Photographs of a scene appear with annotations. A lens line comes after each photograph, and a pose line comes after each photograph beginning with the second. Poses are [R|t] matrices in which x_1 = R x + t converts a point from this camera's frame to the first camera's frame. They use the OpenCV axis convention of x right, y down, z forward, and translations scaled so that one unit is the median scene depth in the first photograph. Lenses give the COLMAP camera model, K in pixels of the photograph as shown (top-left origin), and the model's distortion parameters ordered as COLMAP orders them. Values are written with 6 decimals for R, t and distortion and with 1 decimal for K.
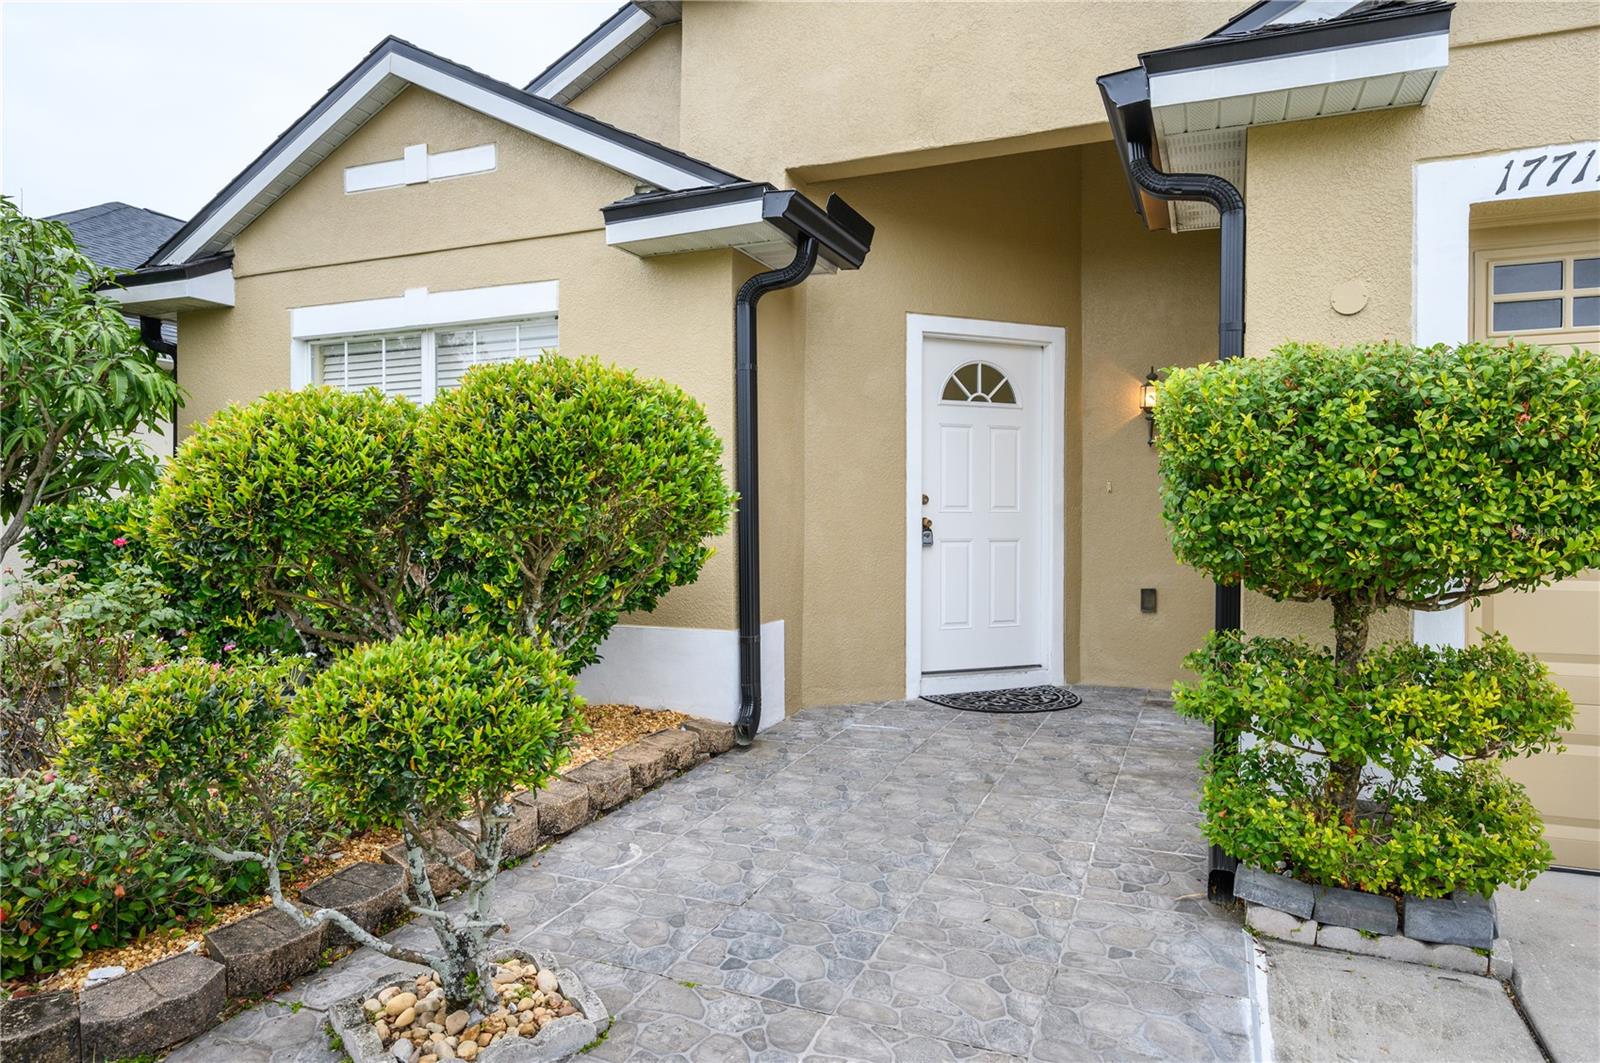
lens RADIAL K [[1003.9, 0, 800.0], [0, 1003.9, 531.5], [0, 0, 1]] dist [0.002446, 0.000831]
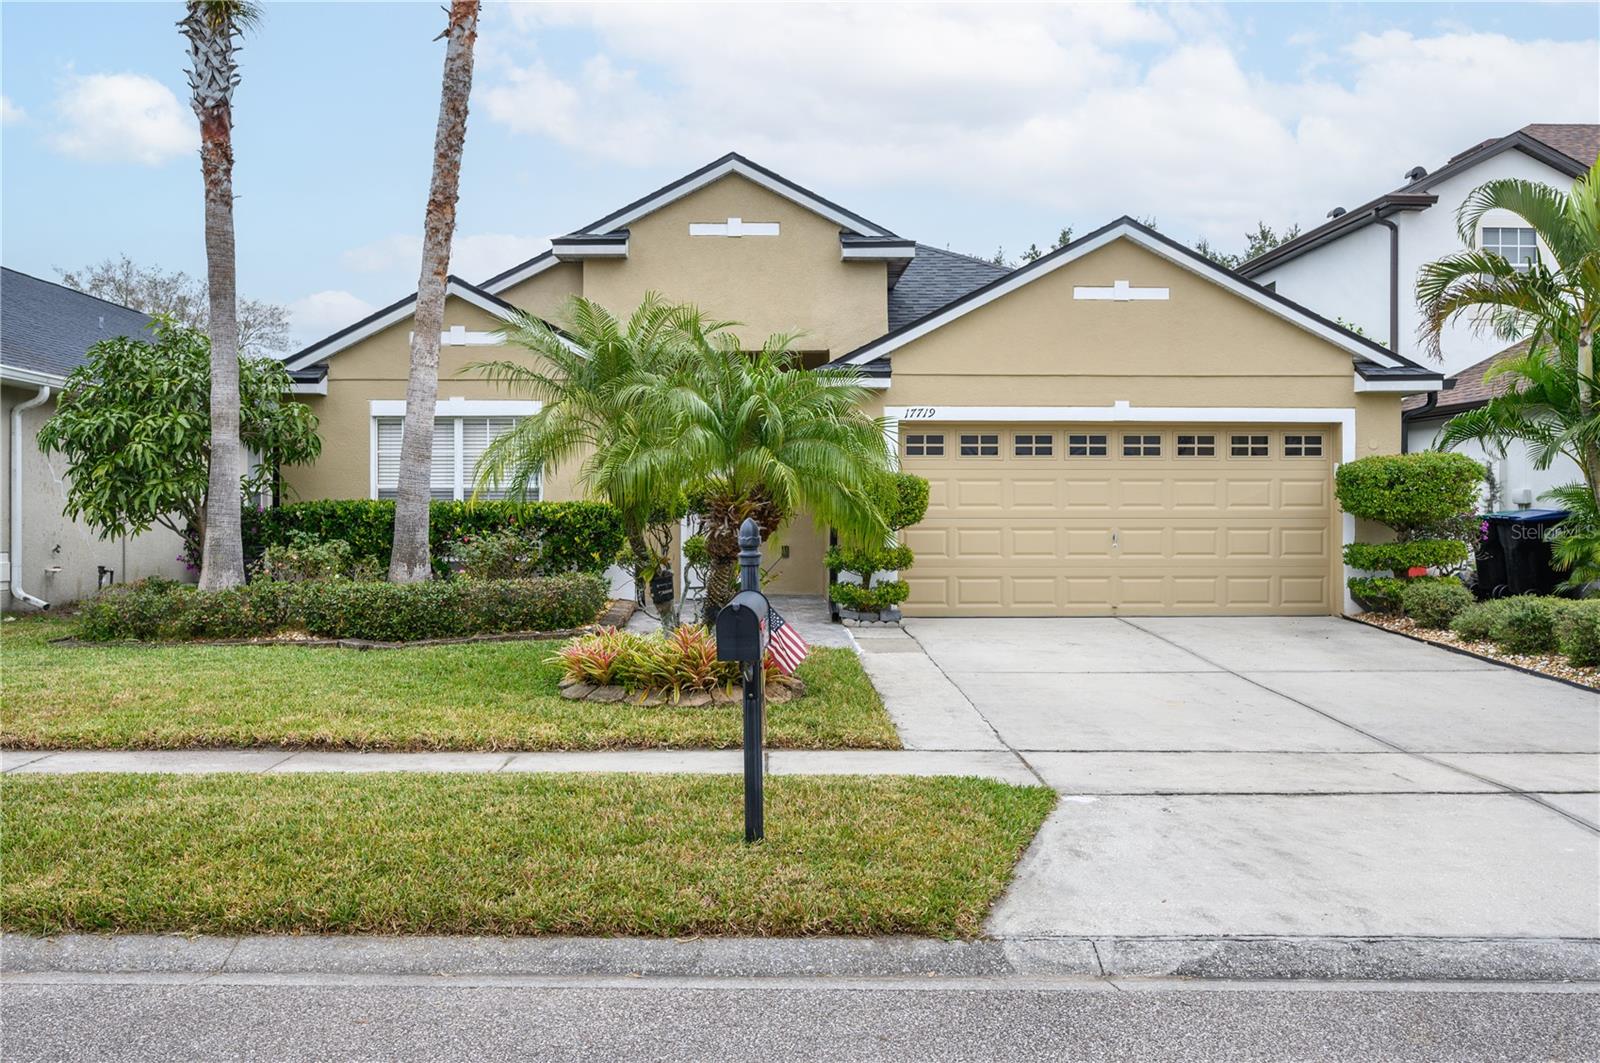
lens RADIAL K [[1306.4, 0, 800.0], [0, 1306.4, 531.5], [0, 0, 1]] dist [-0.002823, 0.000962]
pose [[0.912035, -0.006534, 0.410060, -0.889119], [0.006170, 0.999979, 0.002213, 0.025303], [-0.410065, 0.000512, 0.912056, -1.770961]]
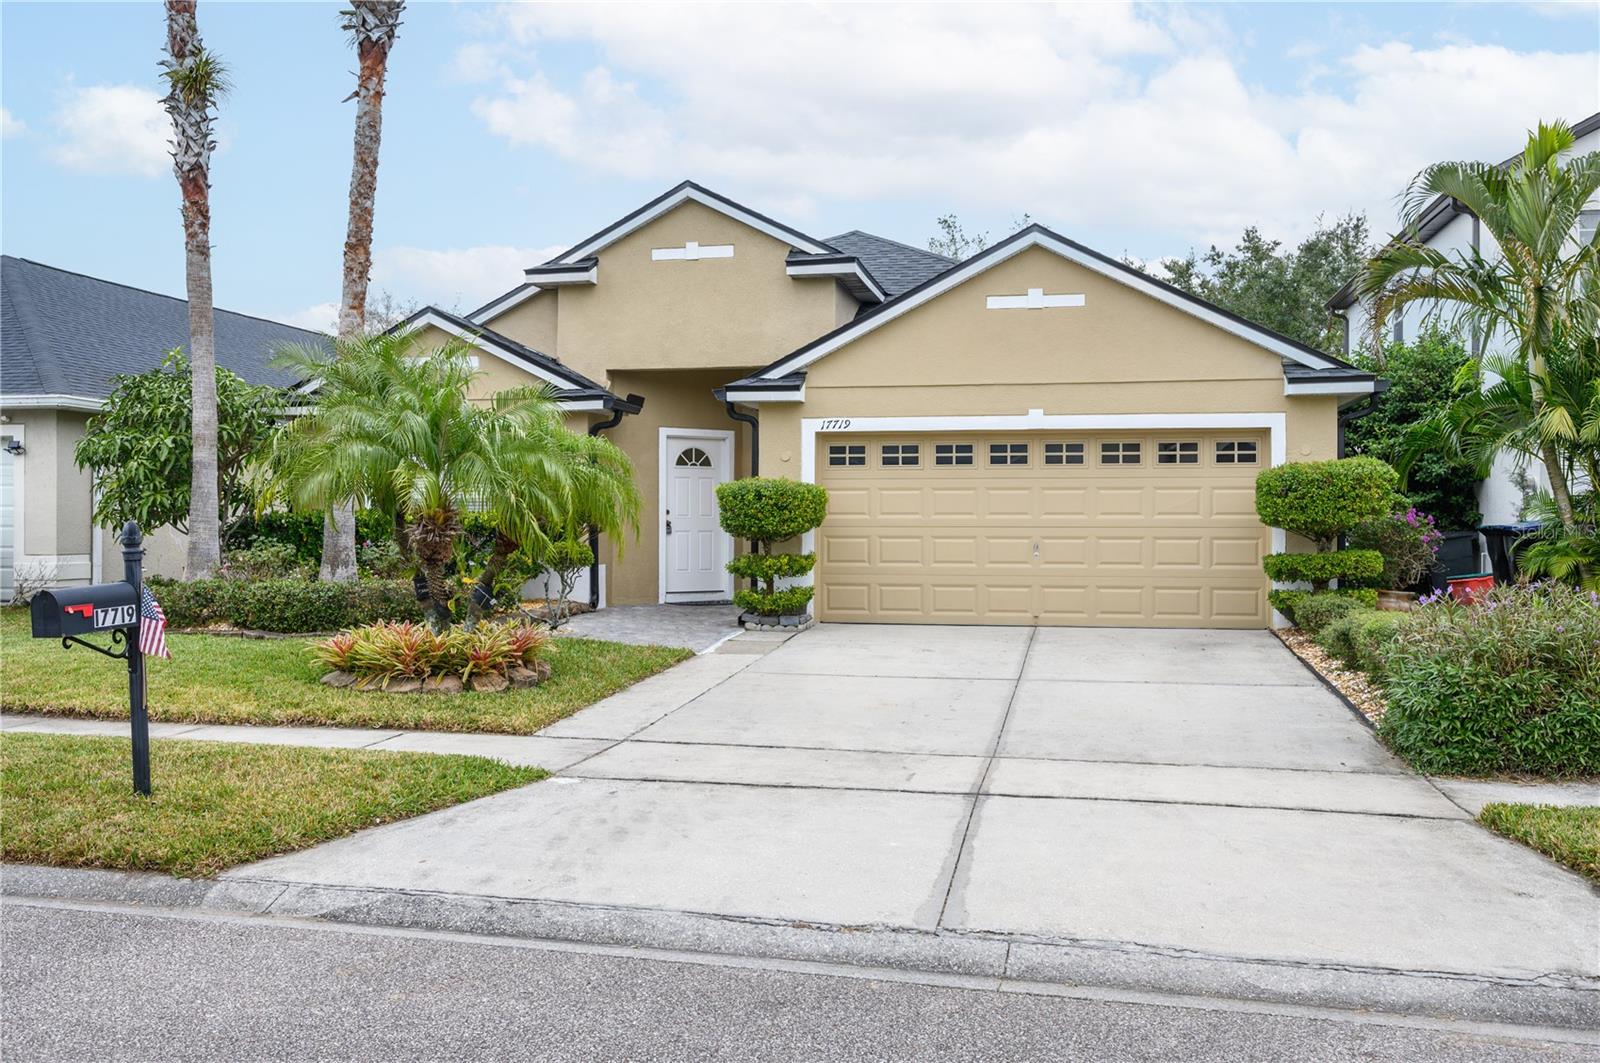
lens RADIAL K [[1306.4, 0, 800.0], [0, 1306.4, 531.5], [0, 0, 1]] dist [-0.002823, 0.000962]
pose [[0.979553, -0.000220, 0.201188, -0.189649], [0.001679, 0.999974, -0.007082, 0.035445], [-0.201182, 0.007275, 0.979527, -2.115651]]
